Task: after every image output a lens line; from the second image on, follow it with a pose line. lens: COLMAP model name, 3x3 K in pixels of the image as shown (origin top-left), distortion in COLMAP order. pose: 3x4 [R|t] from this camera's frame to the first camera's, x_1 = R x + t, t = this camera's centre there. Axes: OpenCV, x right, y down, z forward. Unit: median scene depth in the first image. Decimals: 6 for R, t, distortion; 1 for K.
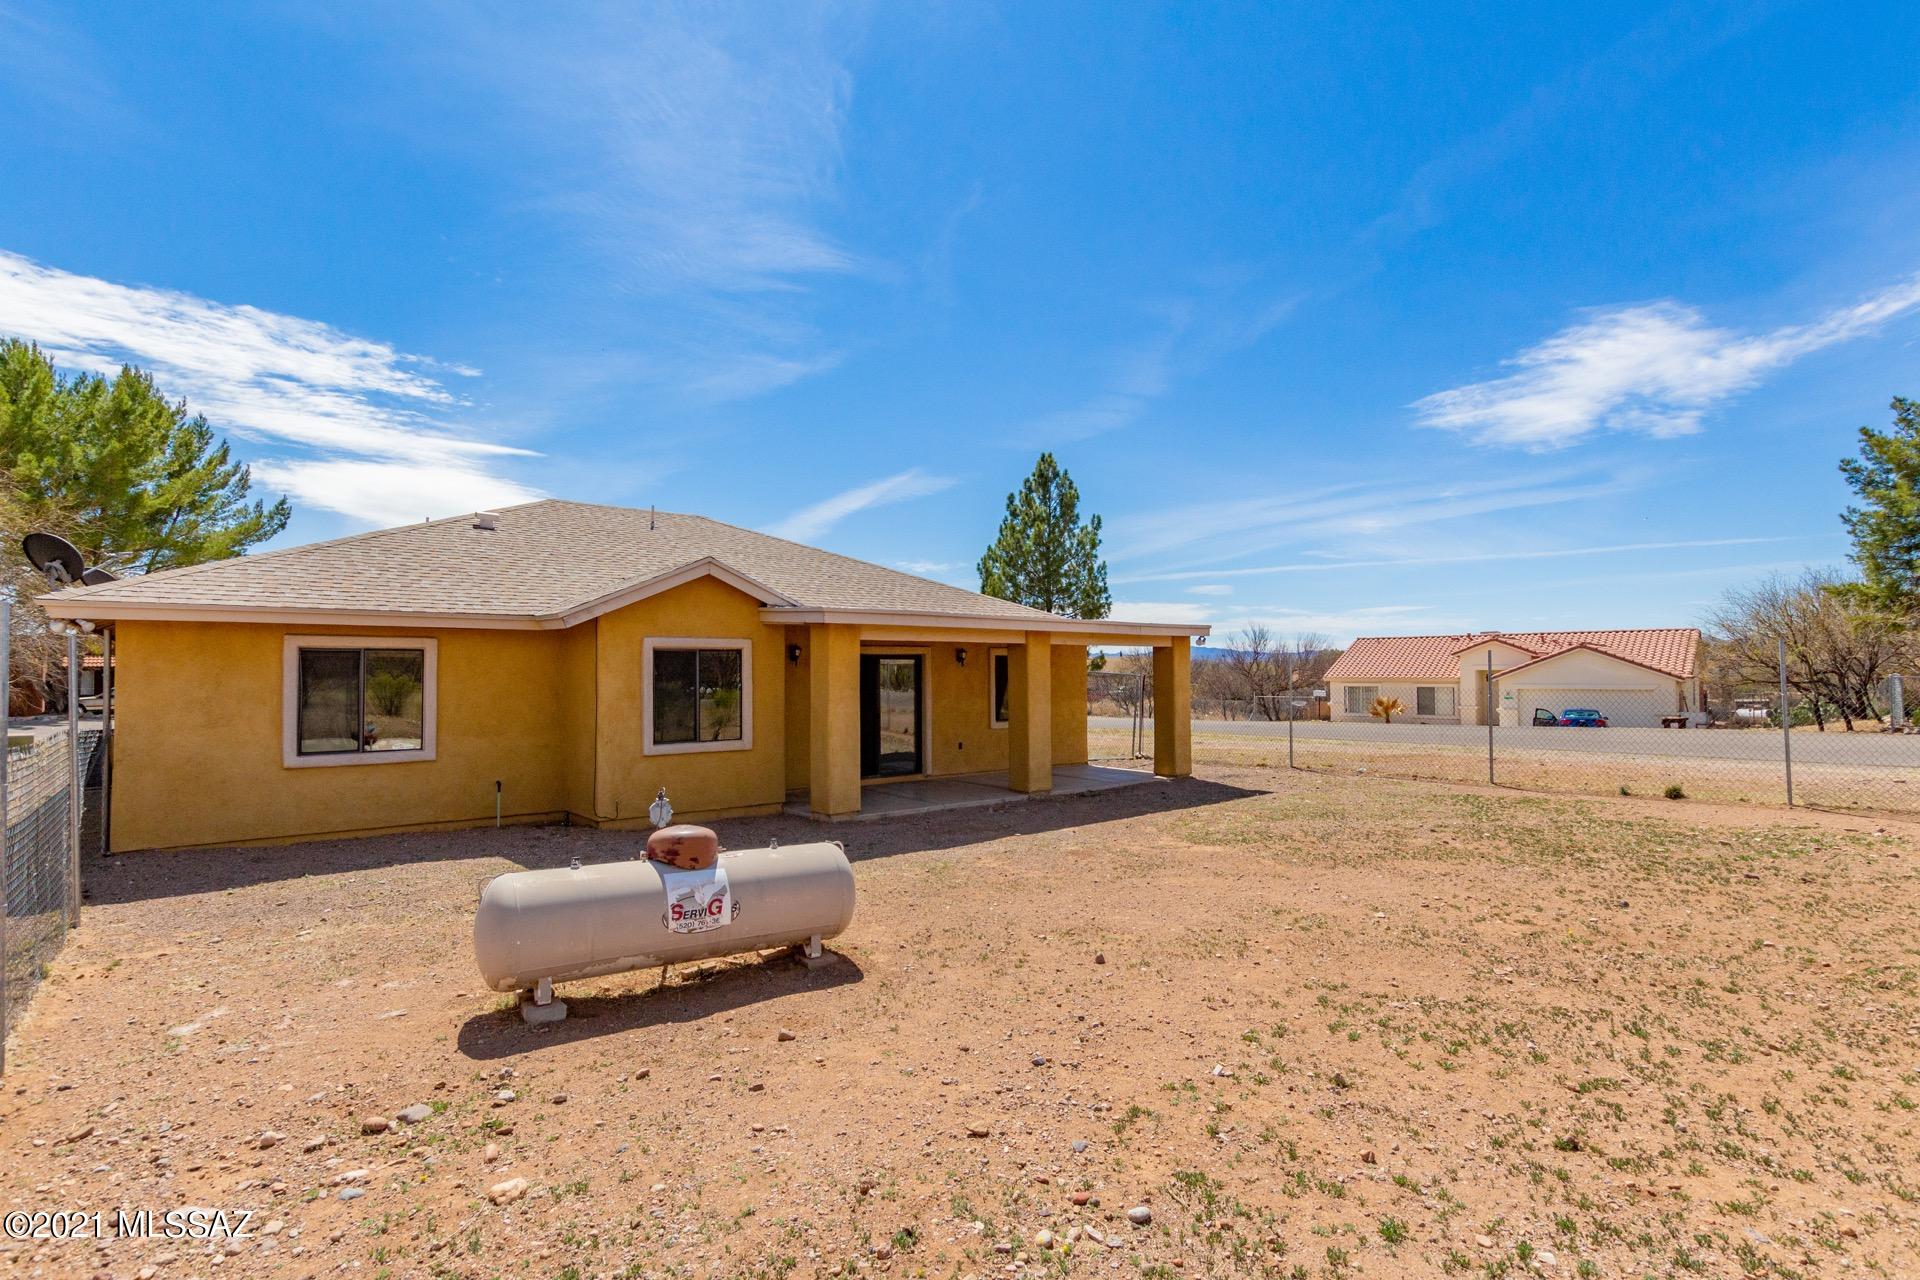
lens RADIAL K [[932.2, 0, 959.0], [0, 932.2, 653.5], [0, 0, 1]] dist [0.024444, -0.013633]
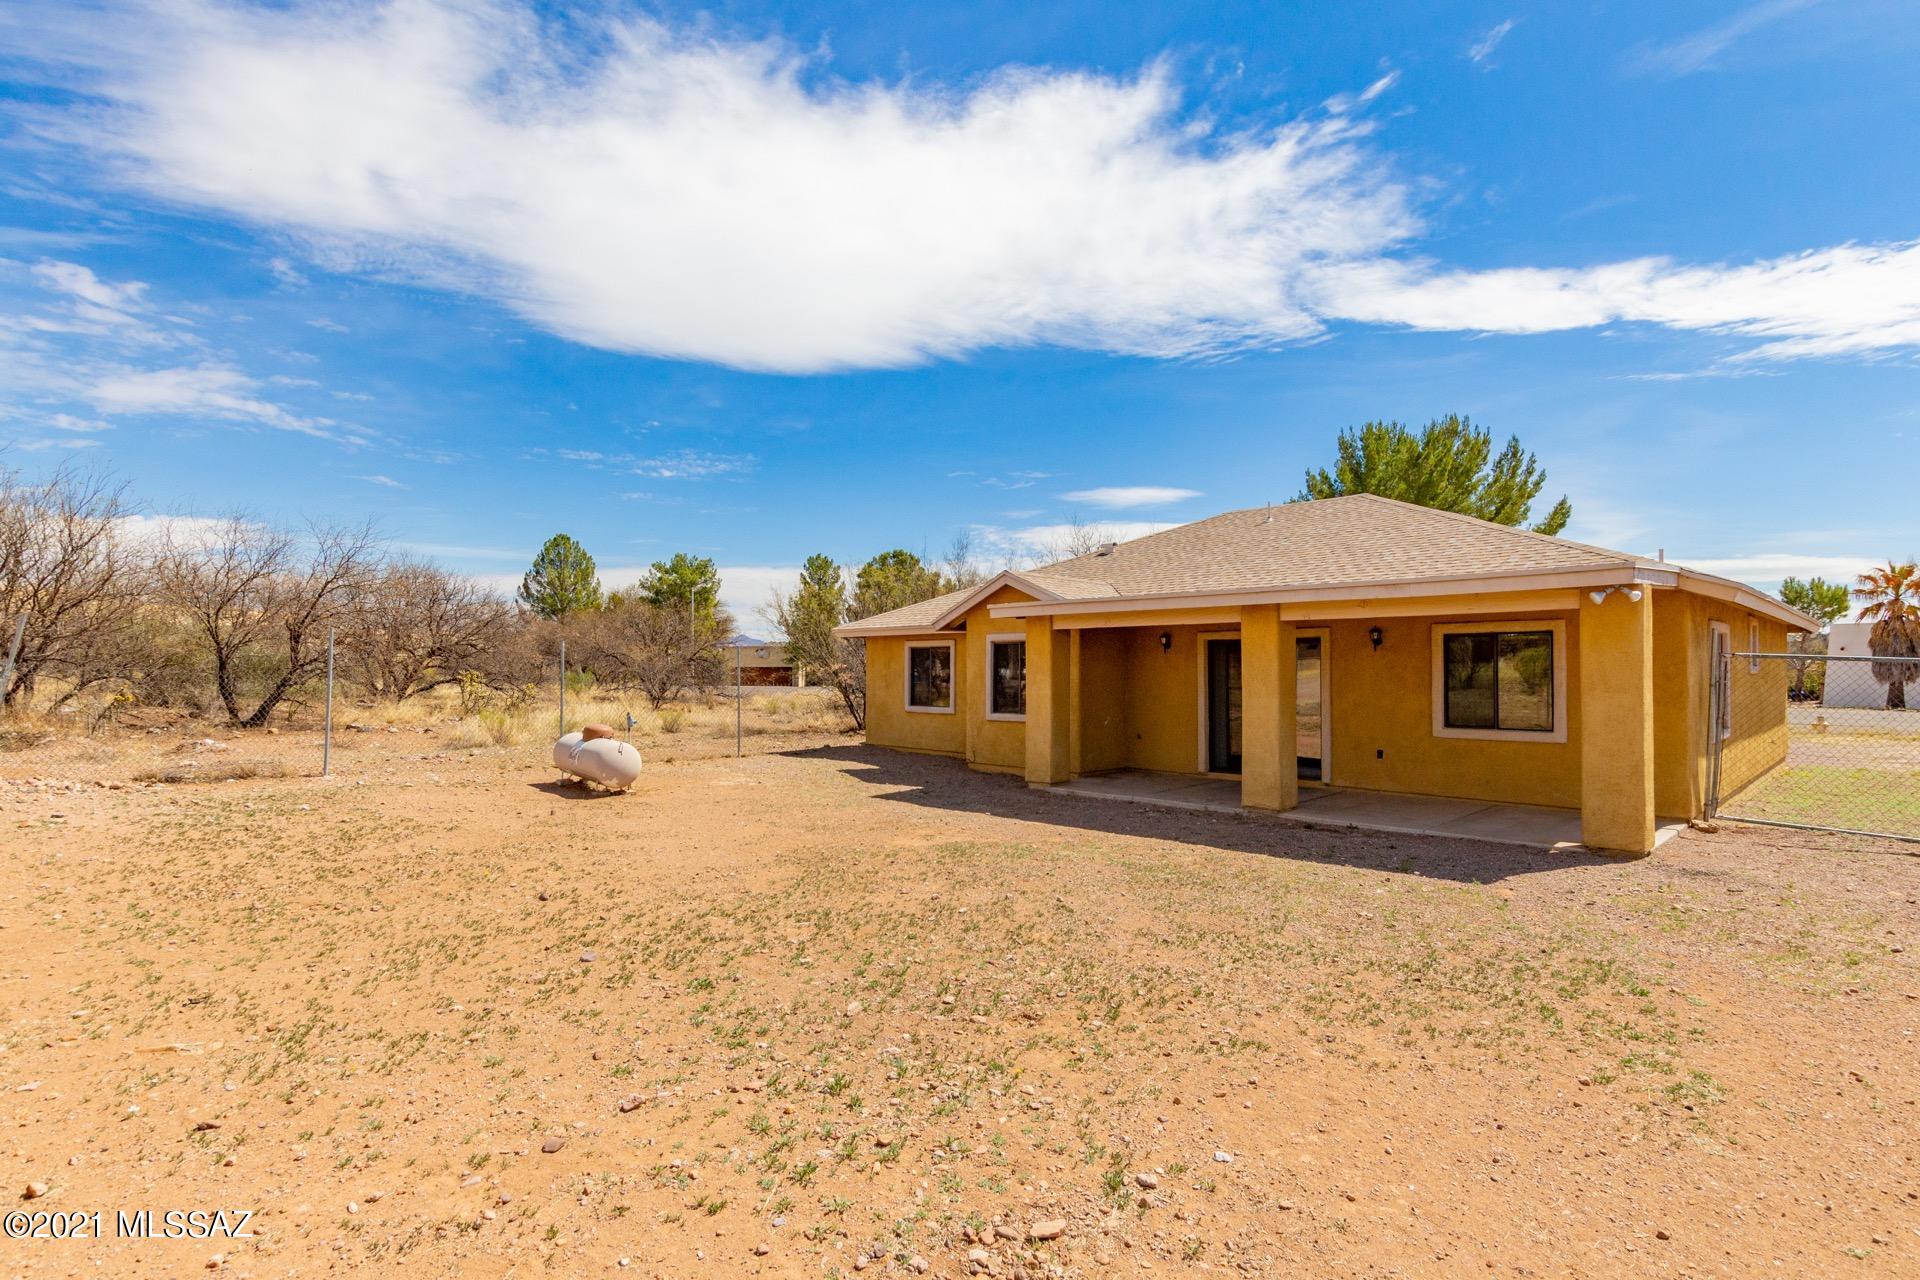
lens RADIAL K [[932.2, 0, 959.0], [0, 932.2, 653.5], [0, 0, 1]] dist [0.024444, -0.013633]
pose [[0.109264, -0.012146, -0.993939, 0.935724], [0.020781, 0.999735, -0.009932, 0.021321], [0.993796, -0.019570, 0.109487, 0.733246]]
